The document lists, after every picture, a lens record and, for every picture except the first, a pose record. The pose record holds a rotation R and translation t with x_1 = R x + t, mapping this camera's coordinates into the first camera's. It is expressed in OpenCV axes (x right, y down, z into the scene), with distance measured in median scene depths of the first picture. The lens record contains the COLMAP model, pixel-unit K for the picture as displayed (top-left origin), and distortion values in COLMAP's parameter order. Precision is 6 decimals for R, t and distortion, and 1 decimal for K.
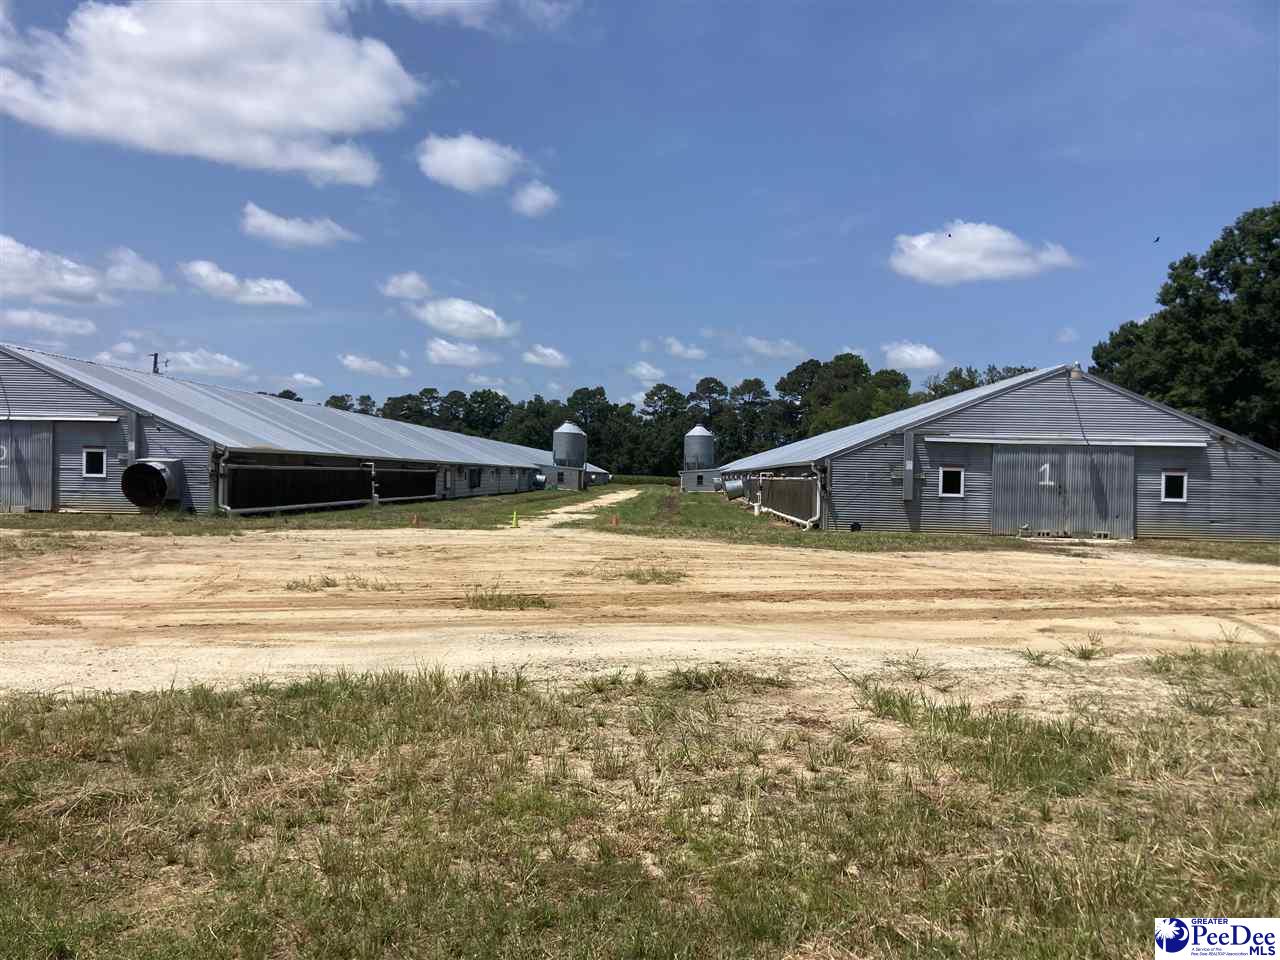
lens RADIAL K [[1030.0, 0, 640.5], [0, 1030.0, 480.8], [0, 0, 1]] dist [0.026574, -0.022489]
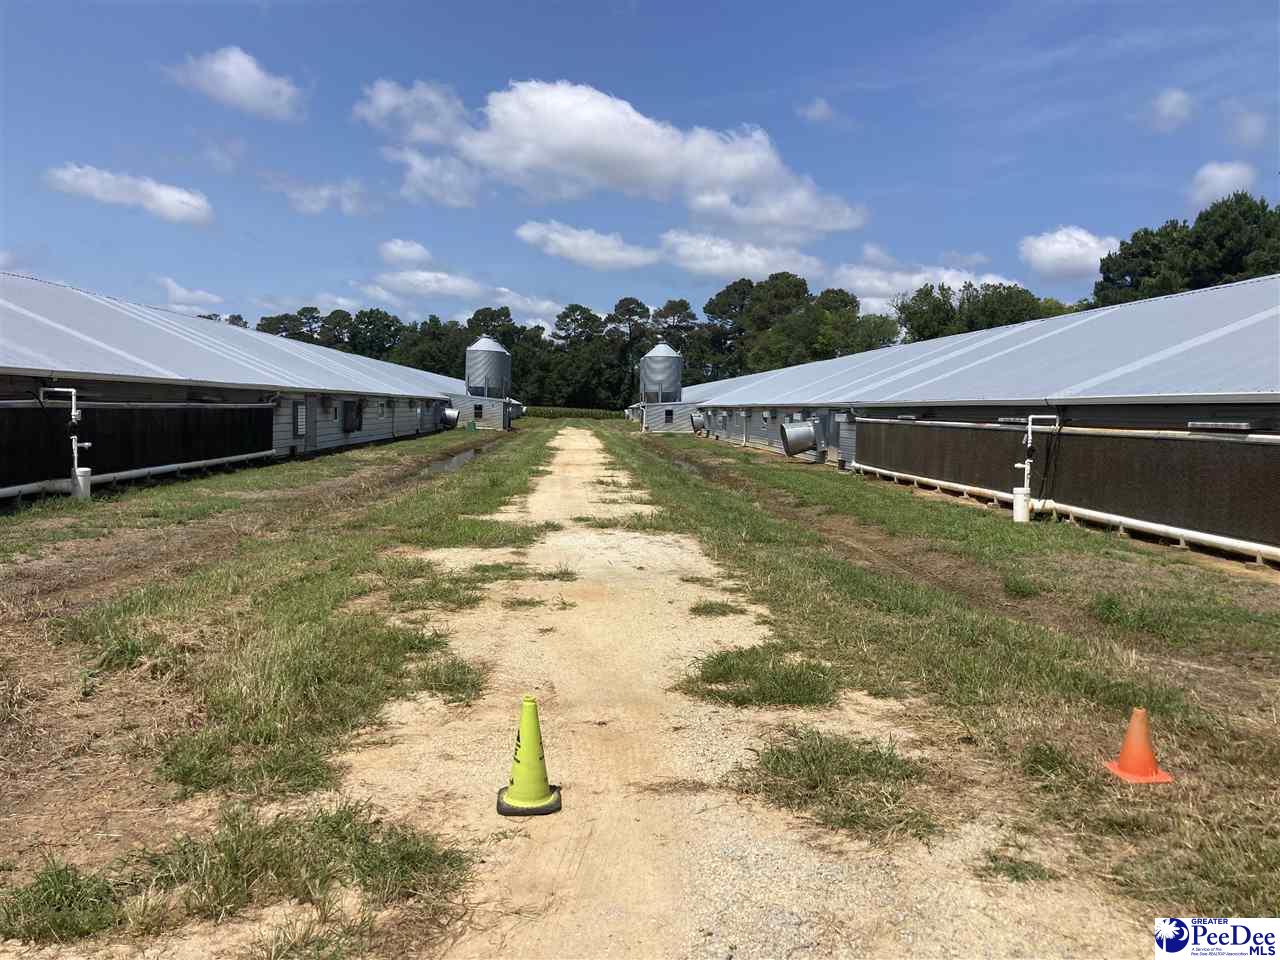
lens RADIAL K [[1030.0, 0, 652.0], [0, 1030.0, 477.9], [0, 0, 1]] dist [0.026574, -0.022489]
pose [[0.993728, -0.003664, 0.111766, -0.038587], [-0.003569, 0.997915, 0.064445, -0.004451], [-0.111769, -0.064440, 0.991643, 0.272708]]
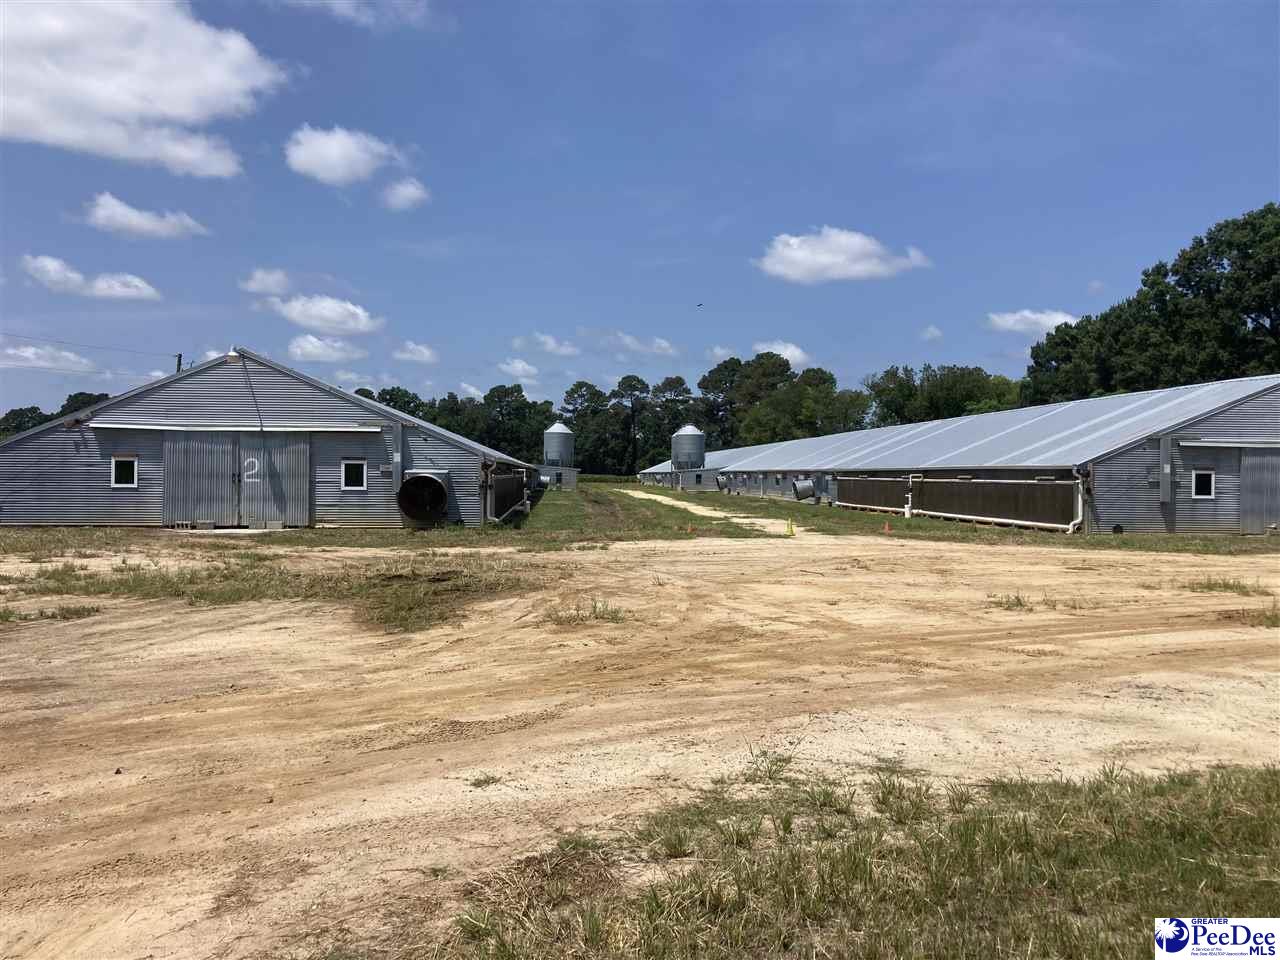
lens RADIAL K [[1030.0, 0, 631.9], [0, 1030.0, 452.9], [0, 0, 1]] dist [0.026574, -0.022489]
pose [[0.993743, -0.009152, 0.111315, -0.123033], [0.011771, 0.999669, -0.022895, -0.004272], [-0.111068, 0.024062, 0.993521, 0.007844]]
